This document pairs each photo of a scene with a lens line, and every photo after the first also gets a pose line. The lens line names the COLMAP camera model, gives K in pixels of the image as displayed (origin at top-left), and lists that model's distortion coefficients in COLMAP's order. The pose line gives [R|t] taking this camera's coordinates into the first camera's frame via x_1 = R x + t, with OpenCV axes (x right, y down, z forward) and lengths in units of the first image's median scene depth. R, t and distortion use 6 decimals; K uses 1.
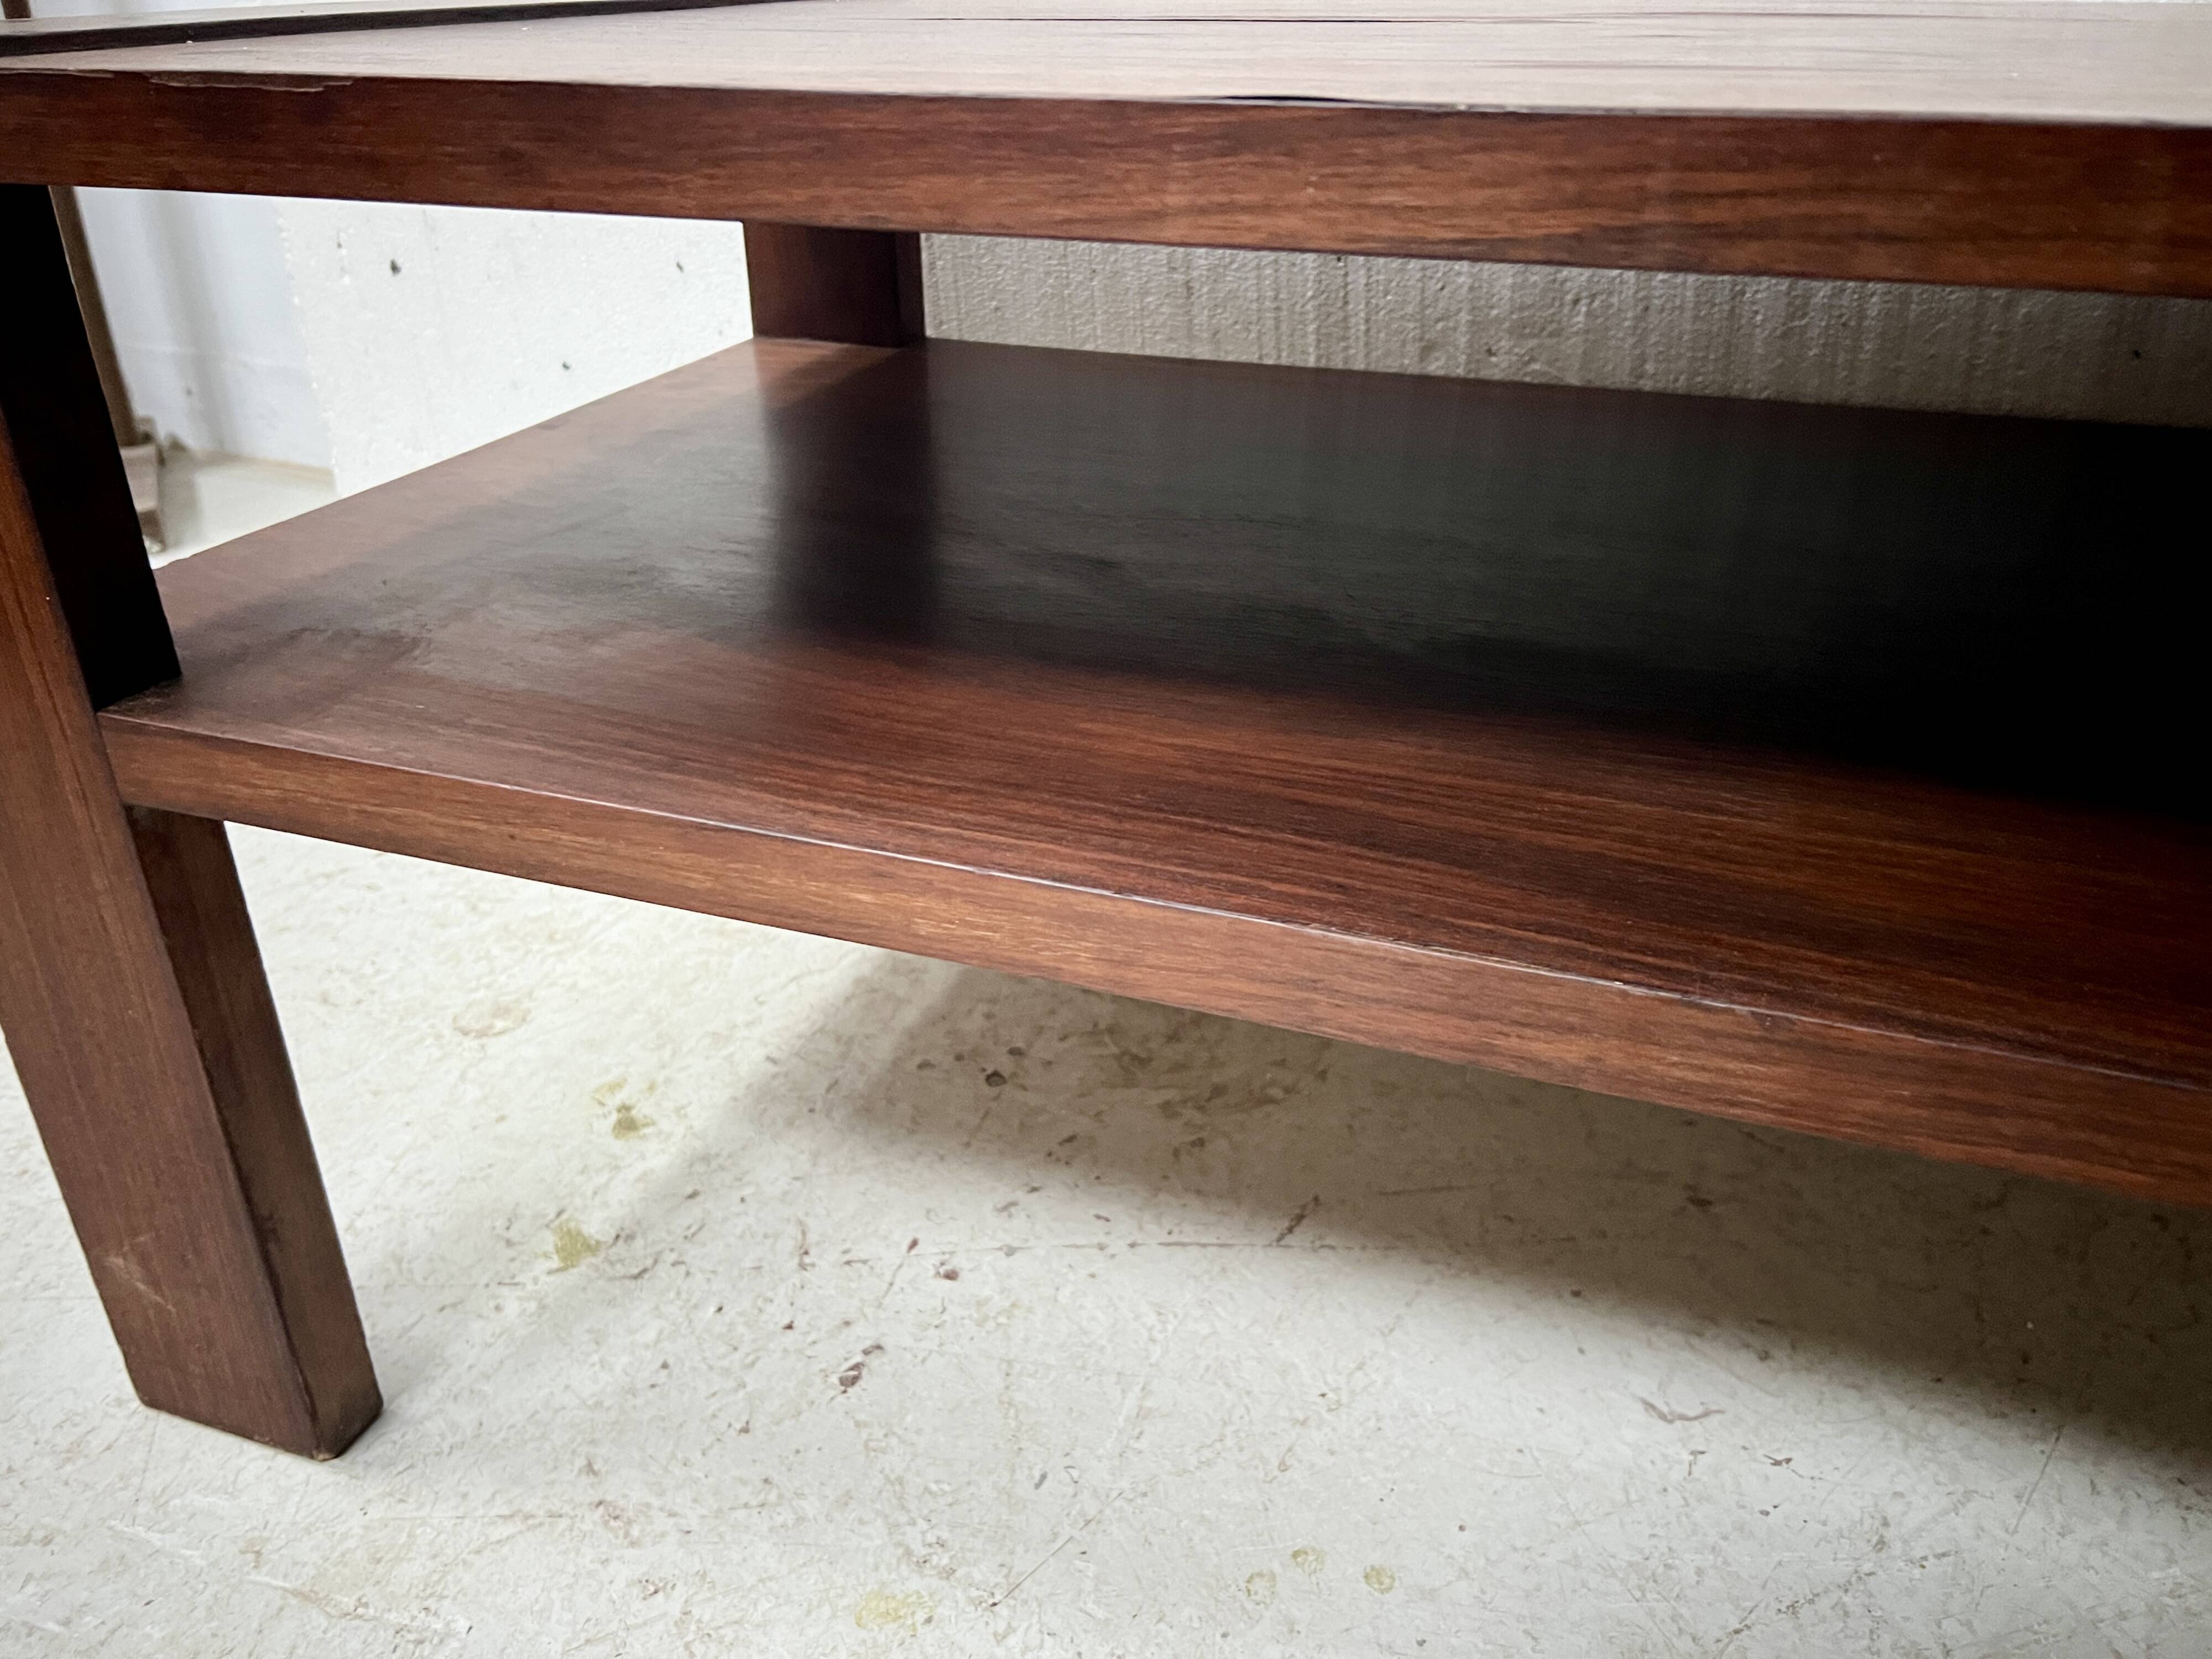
lens RADIAL K [[1708.4, 0, 1071.2], [0, 1708.4, 850.0], [0, 0, 1]] dist [0.050238, -0.069236]
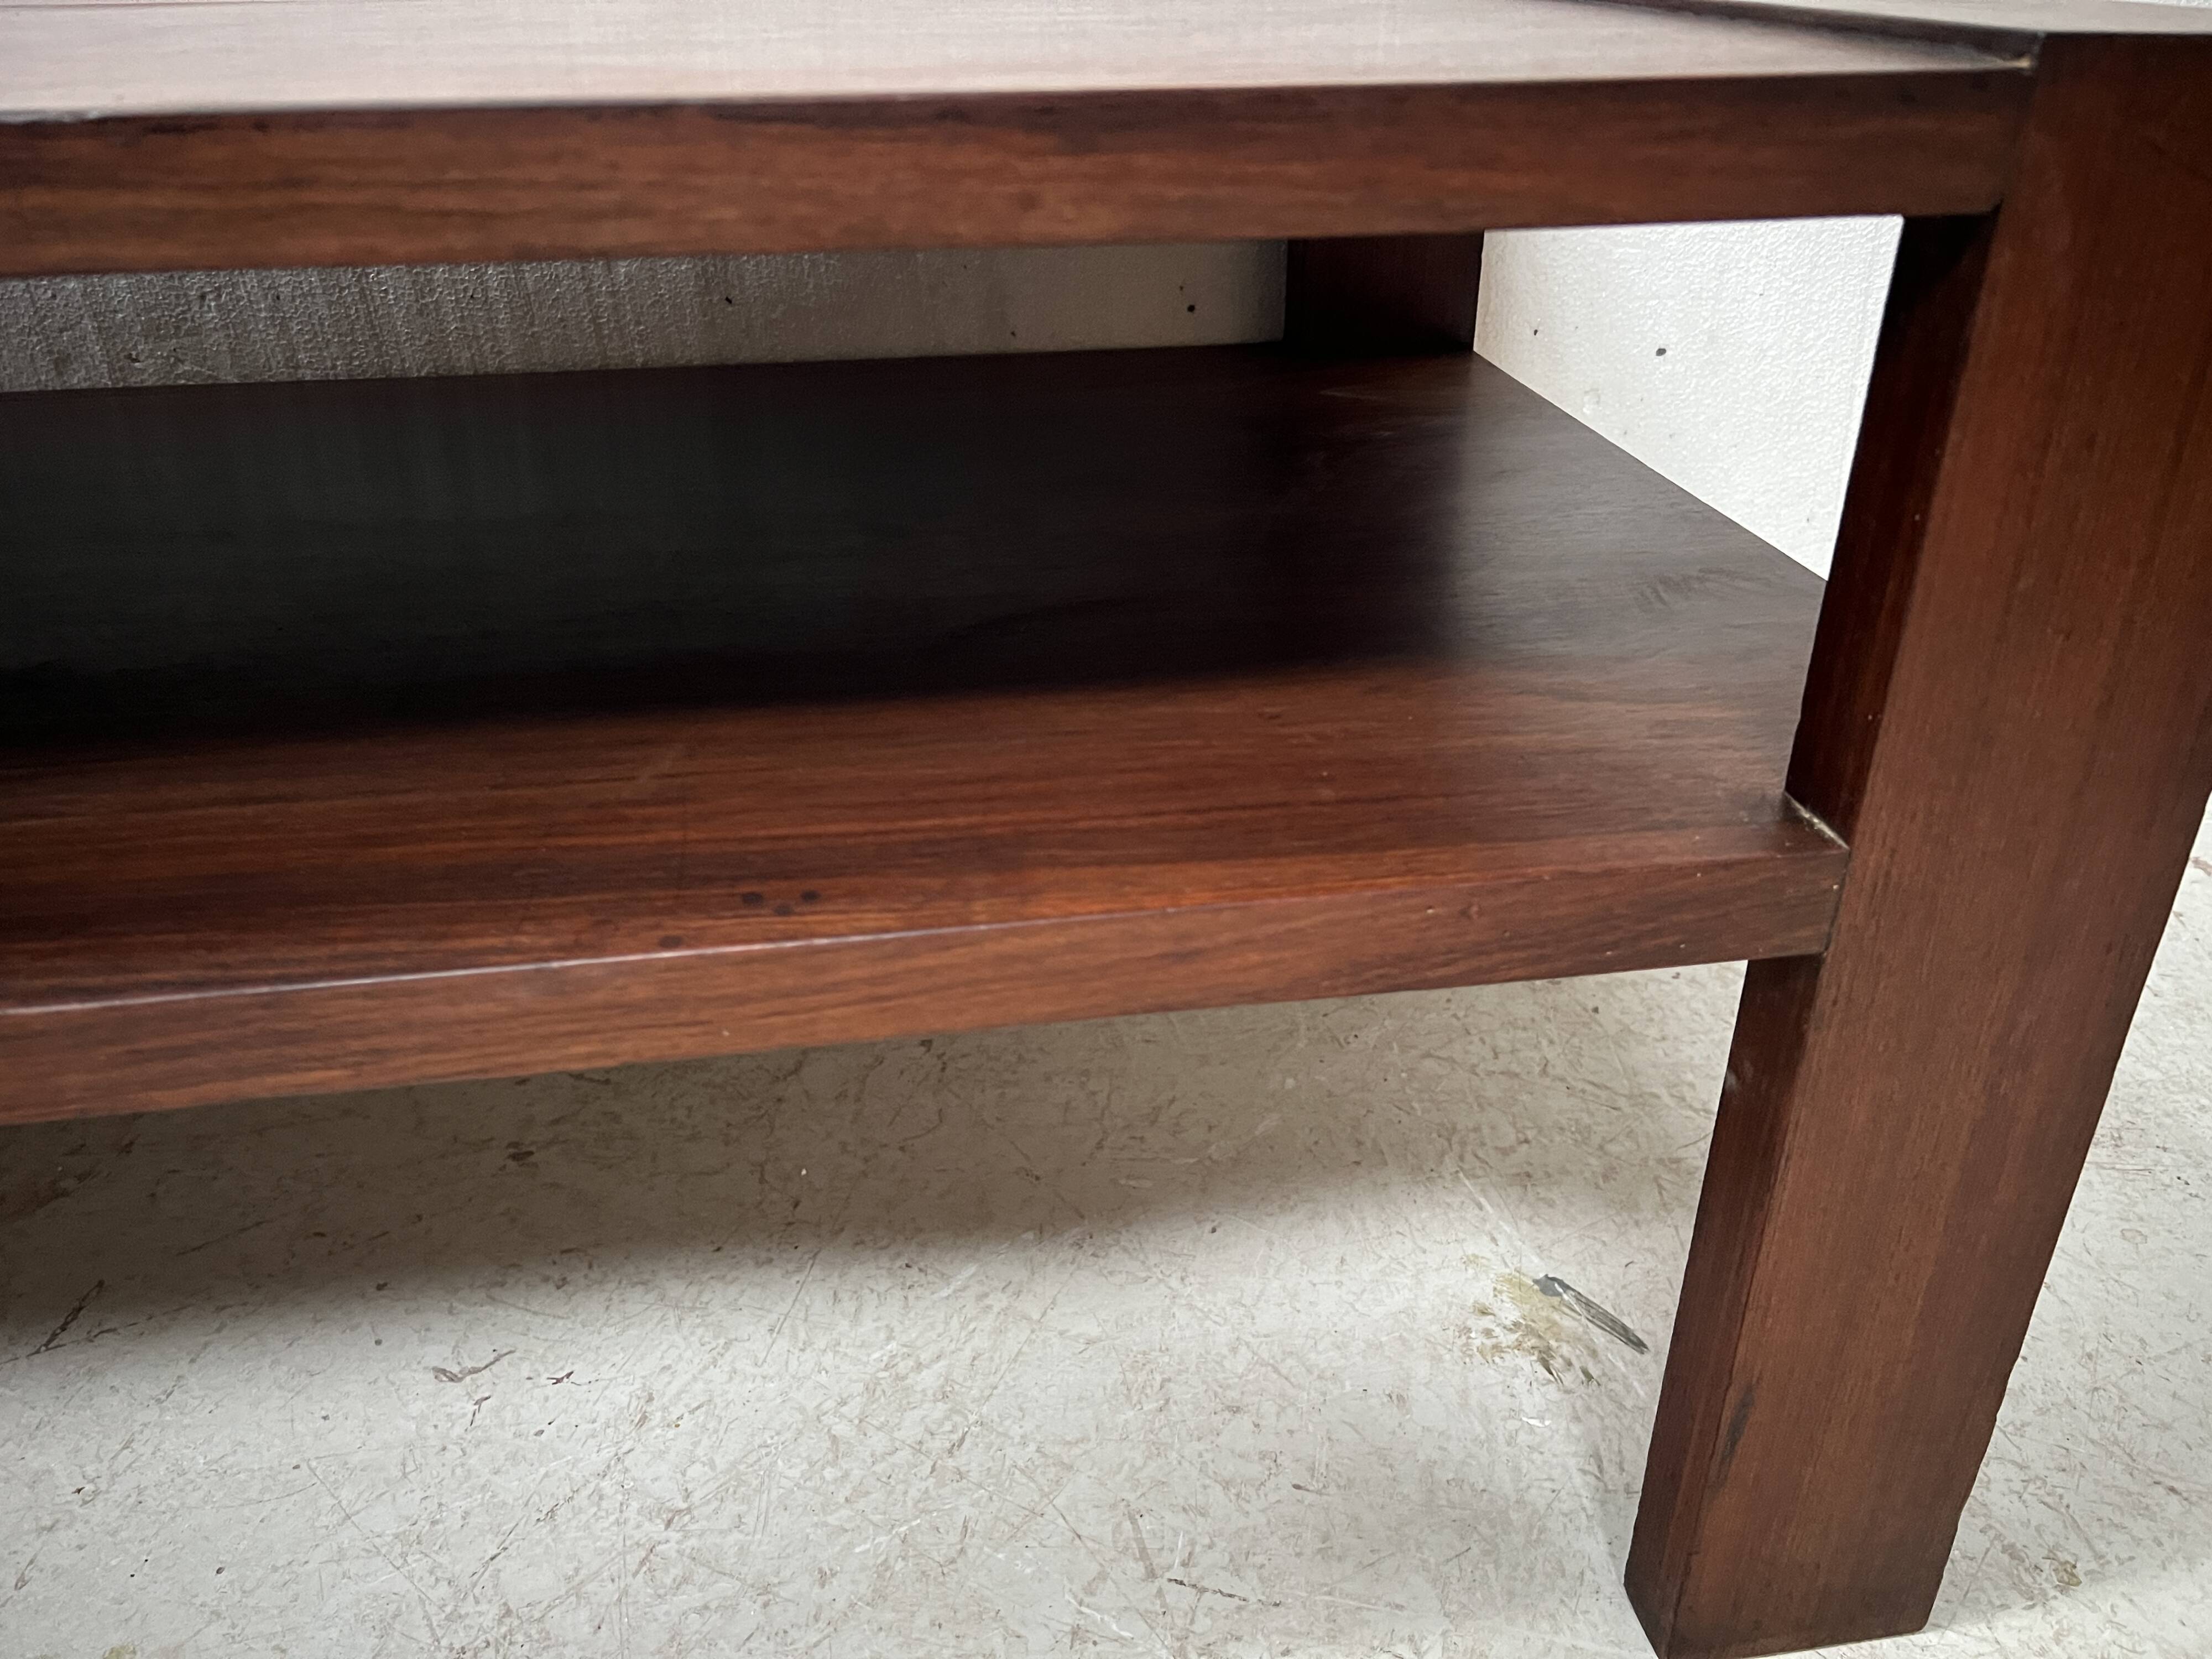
lens RADIAL K [[1708.4, 0, 1122.5], [0, 1708.4, 851.6], [0, 0, 1]] dist [0.050238, -0.069236]
pose [[0.865146, -0.236463, 0.442276, 0.313229], [0.231296, 0.970608, 0.066493, 0.050315], [-0.445000, 0.044771, 0.894411, -0.107616]]
